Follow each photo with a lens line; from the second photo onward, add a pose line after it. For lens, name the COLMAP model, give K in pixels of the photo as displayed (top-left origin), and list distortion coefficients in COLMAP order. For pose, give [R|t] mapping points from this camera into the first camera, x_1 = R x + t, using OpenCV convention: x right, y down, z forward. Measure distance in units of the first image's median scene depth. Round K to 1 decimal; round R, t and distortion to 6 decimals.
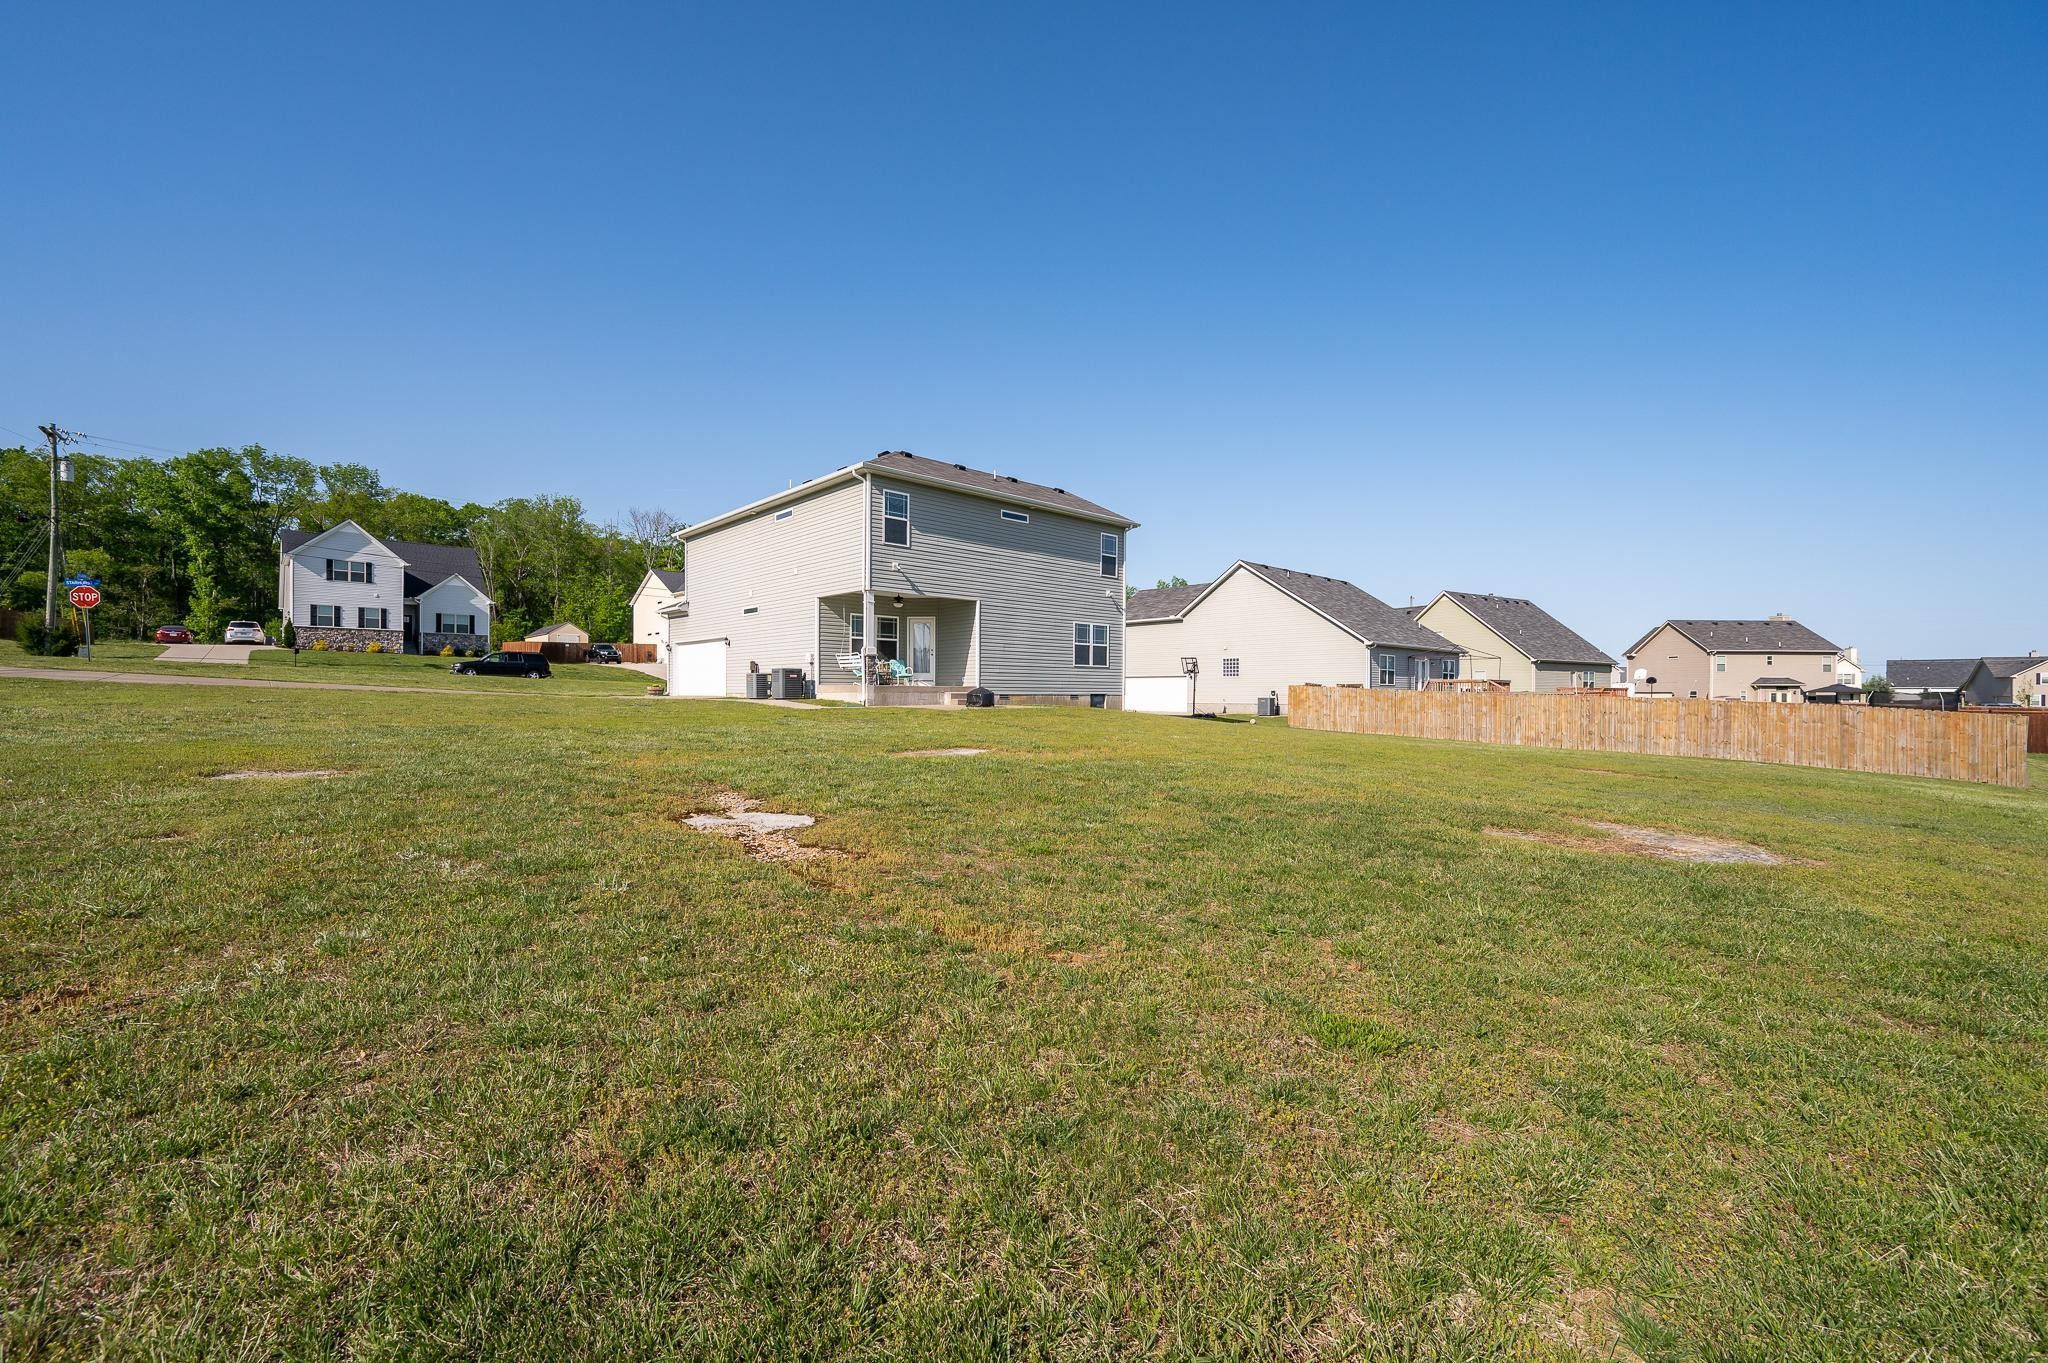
lens RADIAL K [[830.3, 0, 1071.6], [0, 830.3, 710.9], [0, 0, 1]] dist [-0.000710, 0.000609]
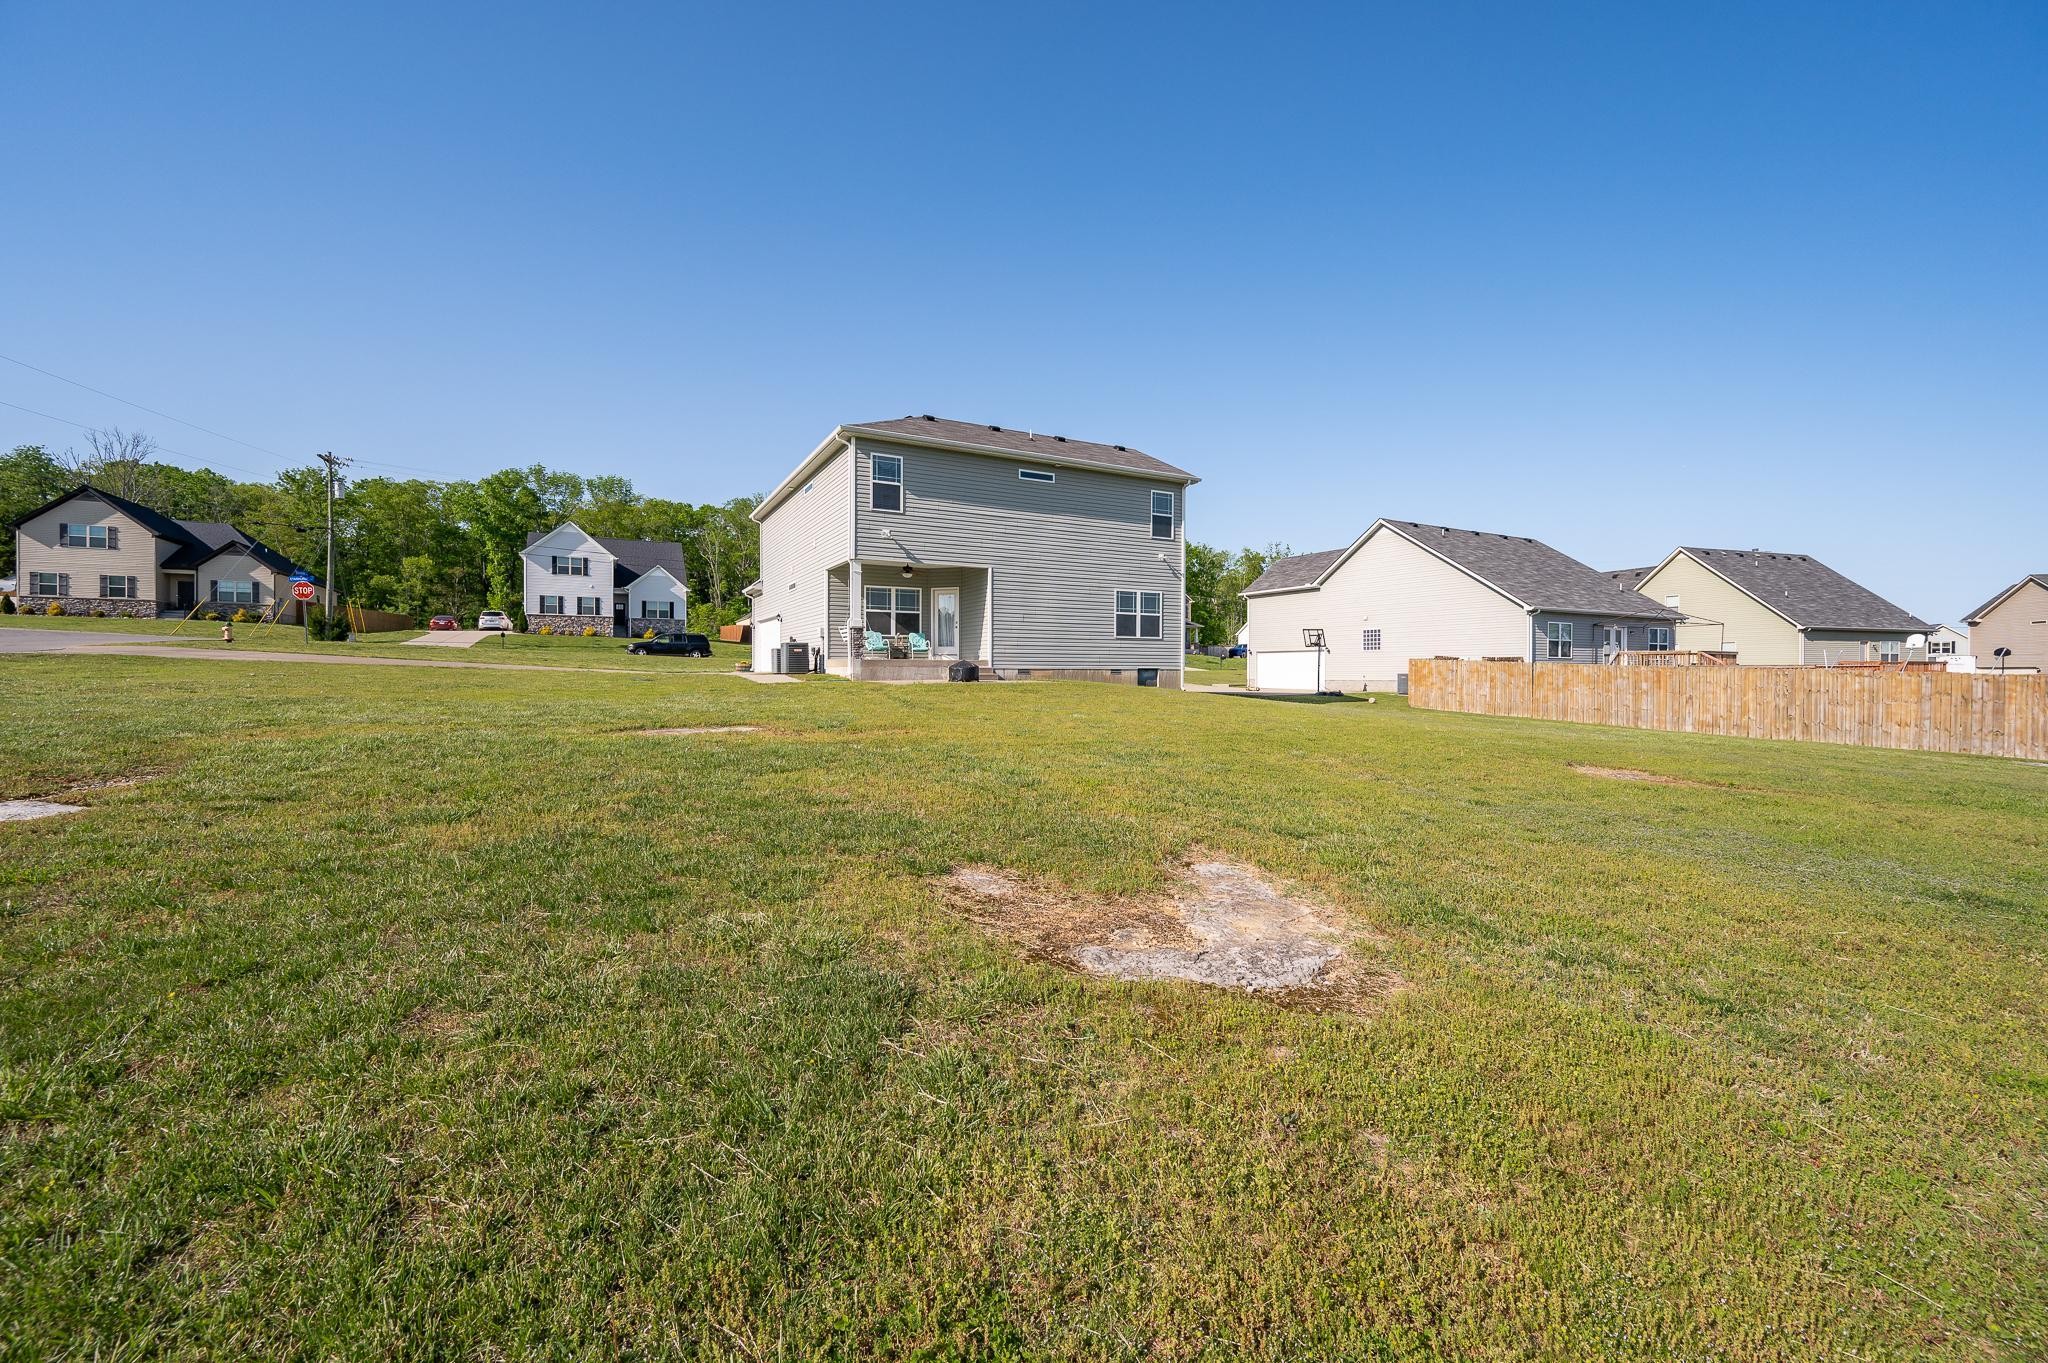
lens RADIAL K [[830.3, 0, 1090.2], [0, 830.3, 671.9], [0, 0, 1]] dist [-0.000710, 0.000609]
pose [[0.969737, -0.002650, -0.244138, 0.122233], [-0.002672, 0.999766, -0.021465, 0.001842], [0.244137, 0.021467, 0.969503, 0.070797]]
